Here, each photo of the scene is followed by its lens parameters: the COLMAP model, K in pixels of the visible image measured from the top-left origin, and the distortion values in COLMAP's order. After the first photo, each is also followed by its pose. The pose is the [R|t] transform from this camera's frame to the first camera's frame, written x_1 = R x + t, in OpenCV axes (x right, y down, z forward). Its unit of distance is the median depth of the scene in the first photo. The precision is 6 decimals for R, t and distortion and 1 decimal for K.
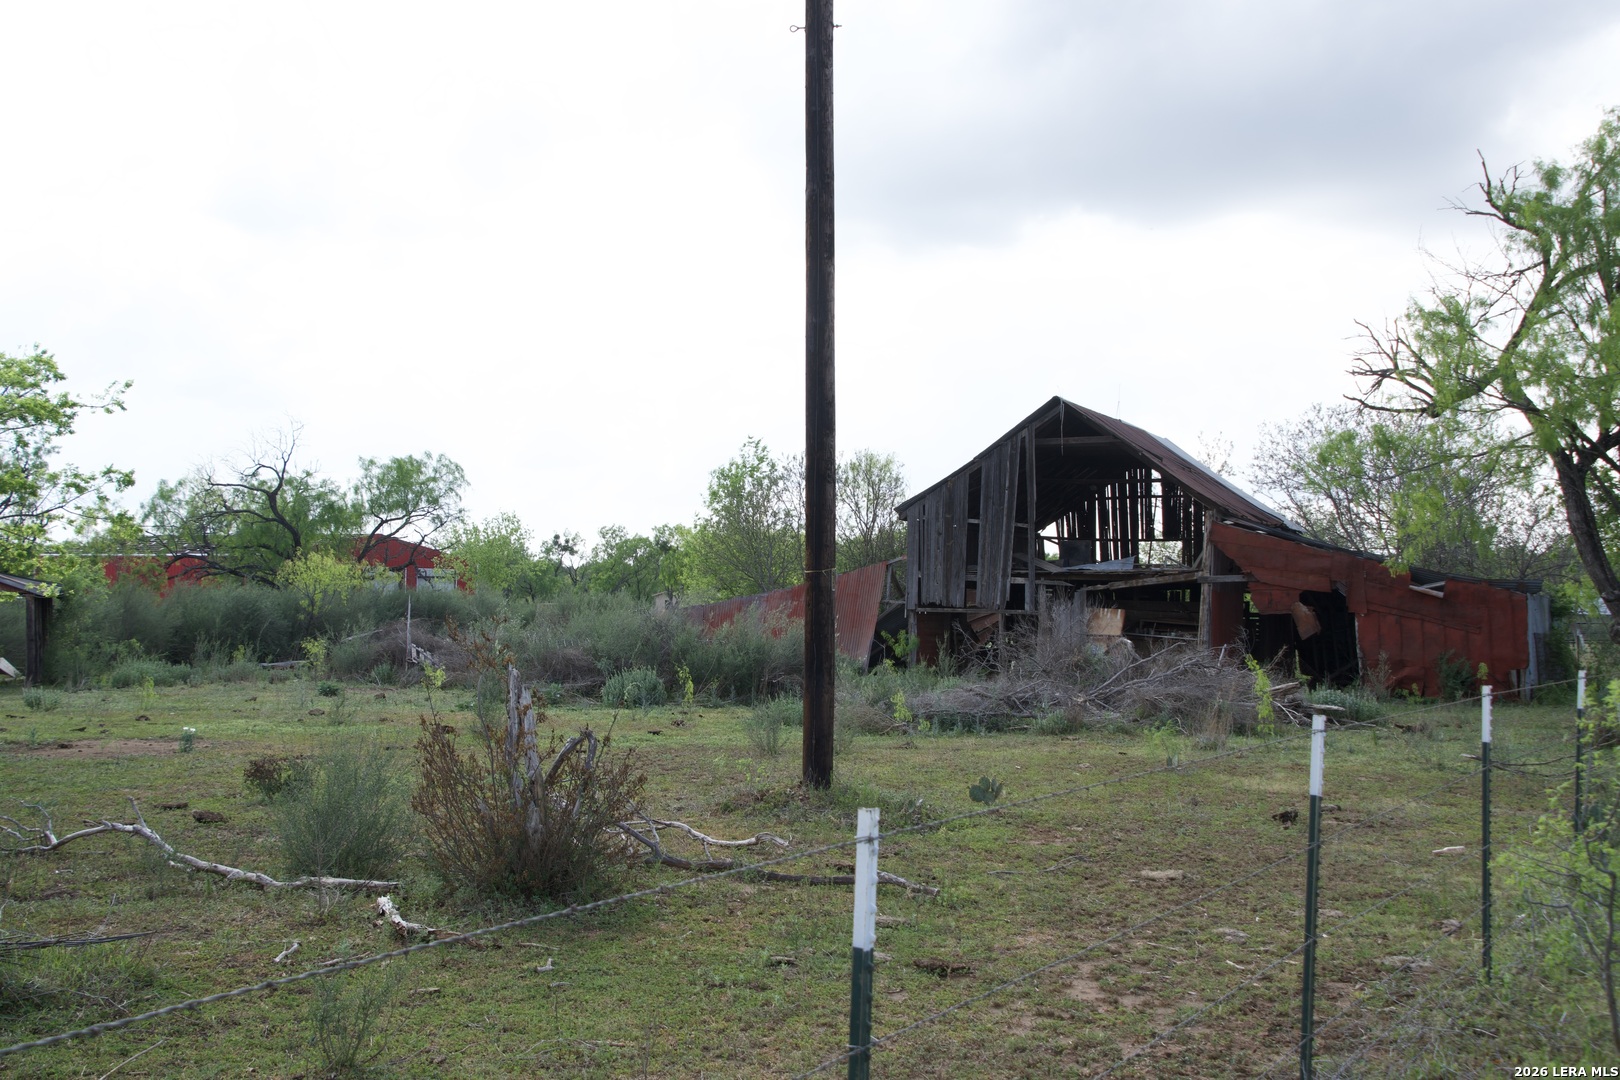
lens RADIAL K [[1873.2, 0, 779.6], [0, 1873.2, 546.9], [0, 0, 1]] dist [-0.004167, 0.275539]
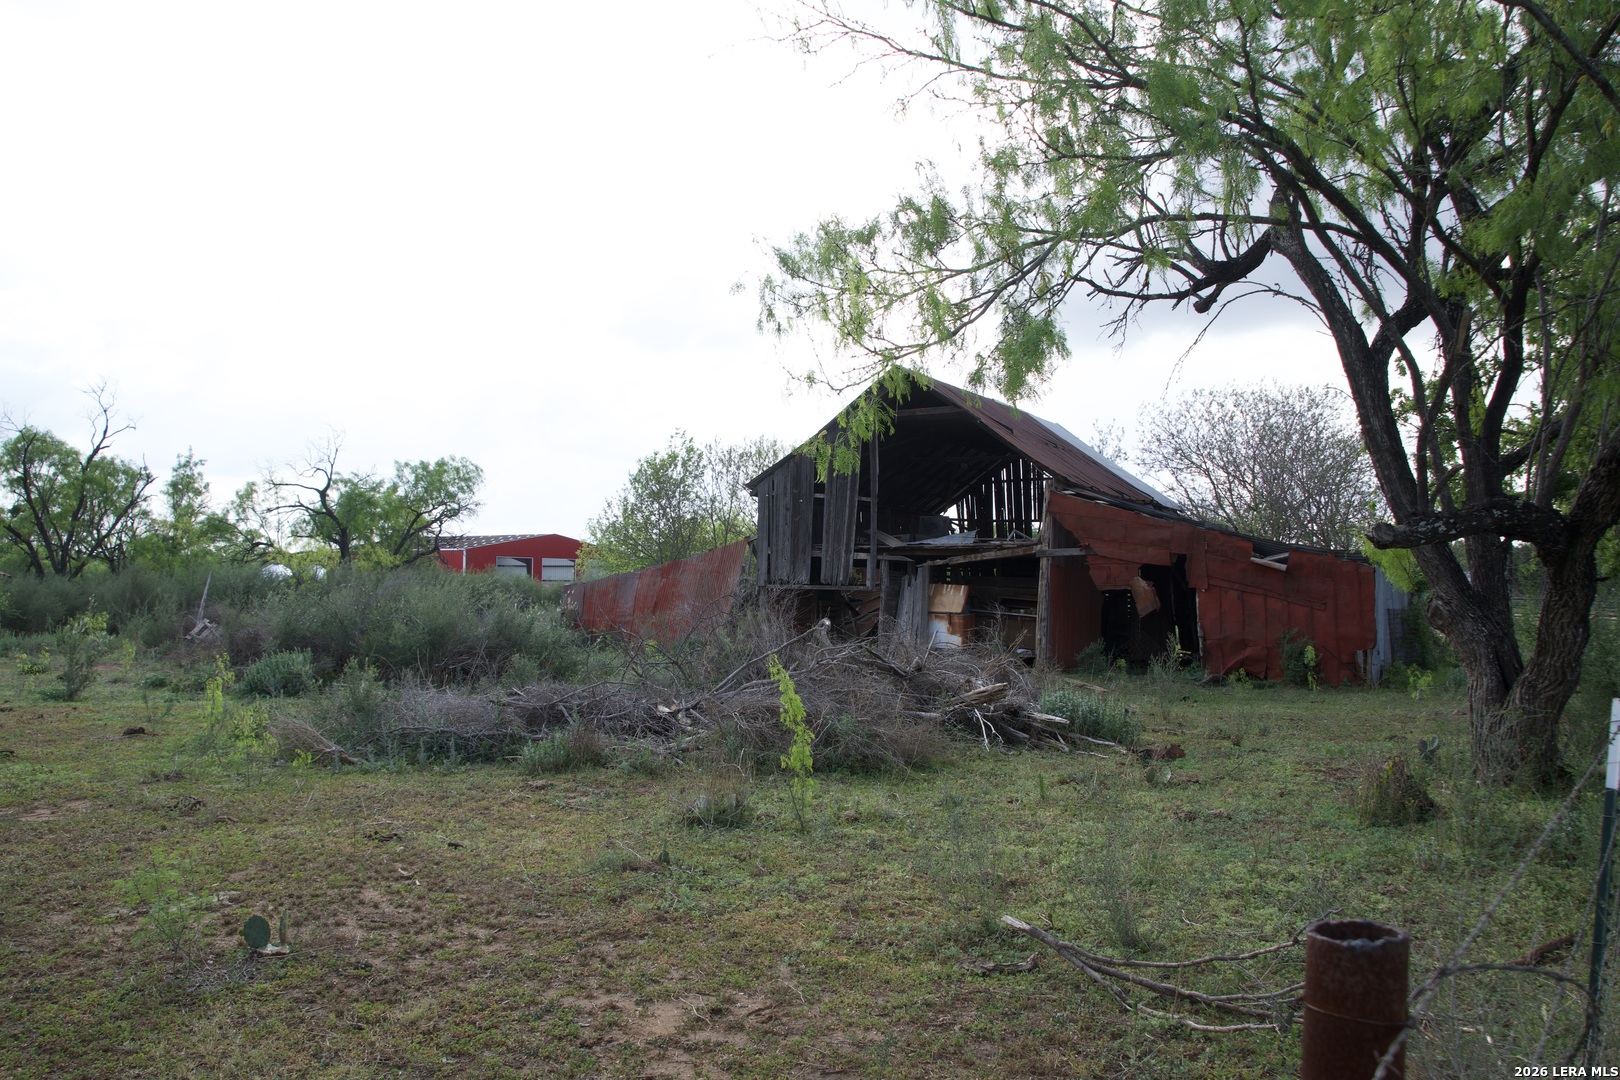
lens RADIAL K [[1308.9, 0, 810.2], [0, 1308.9, 587.2], [0, 0, 1]] dist [-0.091416, 0.007891]
pose [[0.997095, -0.002597, -0.076128, 0.151629], [0.004939, 0.999520, 0.030583, 0.013076], [0.076012, -0.030870, 0.996629, 0.319330]]
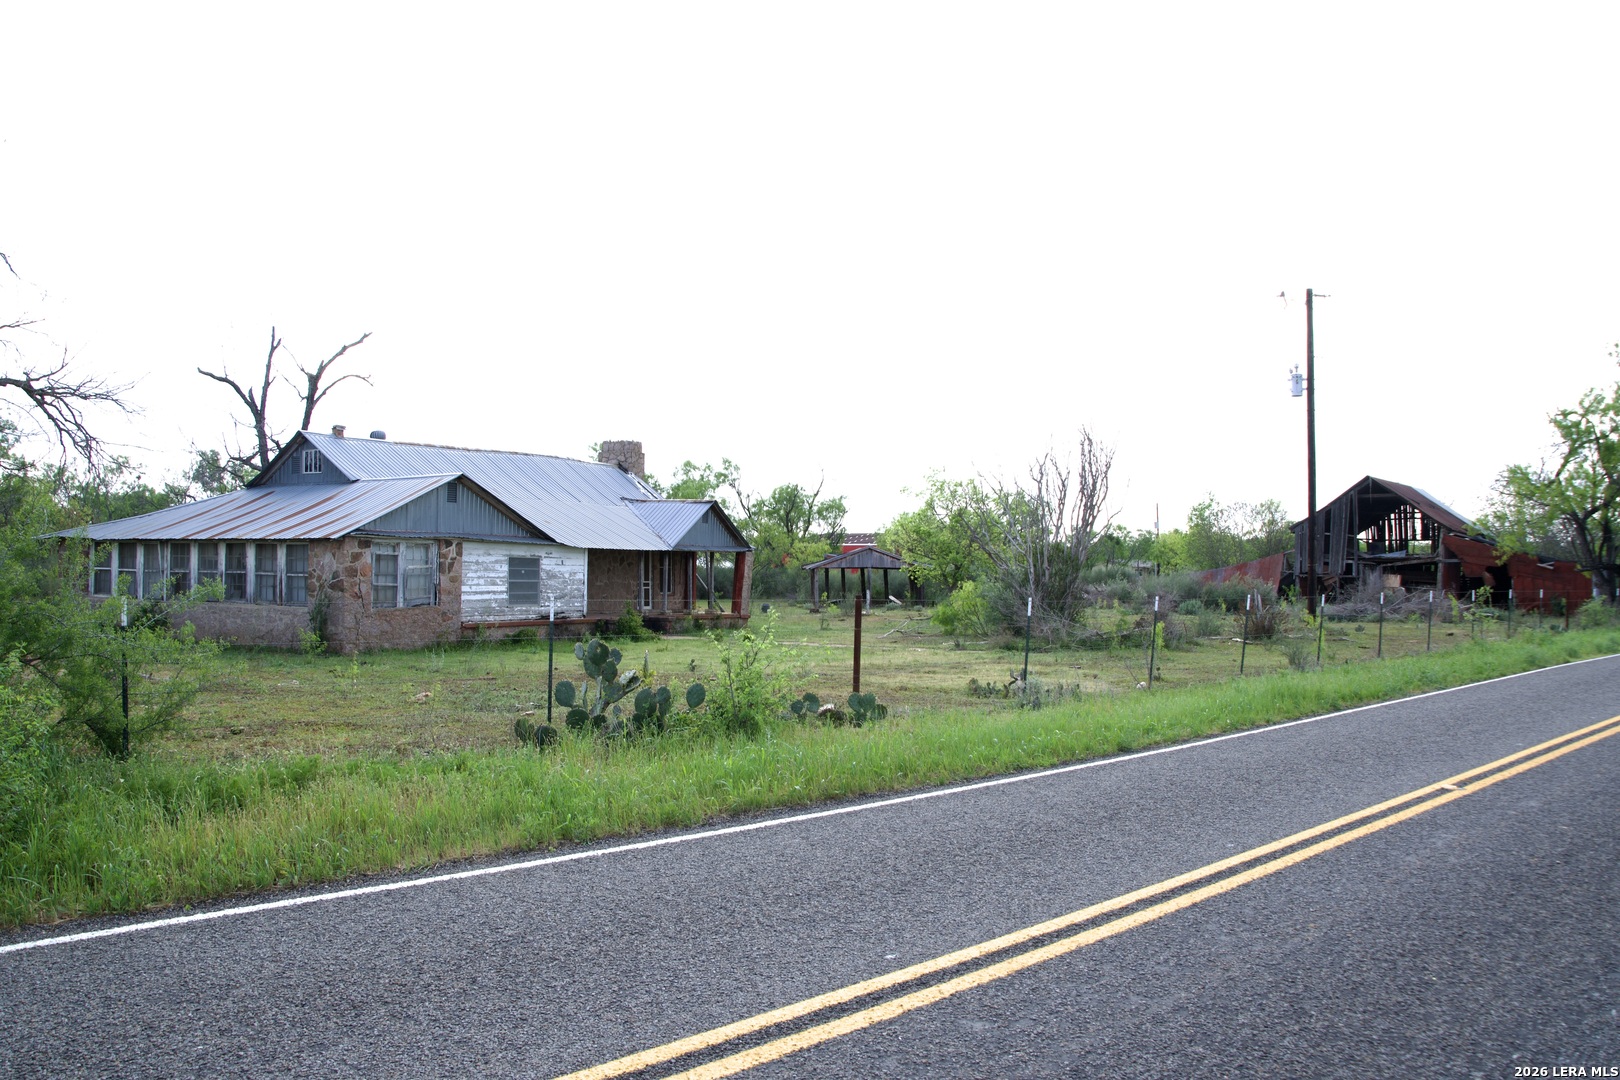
lens RADIAL K [[1308.9, 0, 810.2], [0, 1308.9, 587.2], [0, 0, 1]] dist [-0.091416, 0.007891]
pose [[0.969561, -0.000029, -0.244849, -0.108954], [0.010664, 0.999056, 0.042109, -0.021188], [0.244617, -0.043439, 0.968646, -0.574652]]
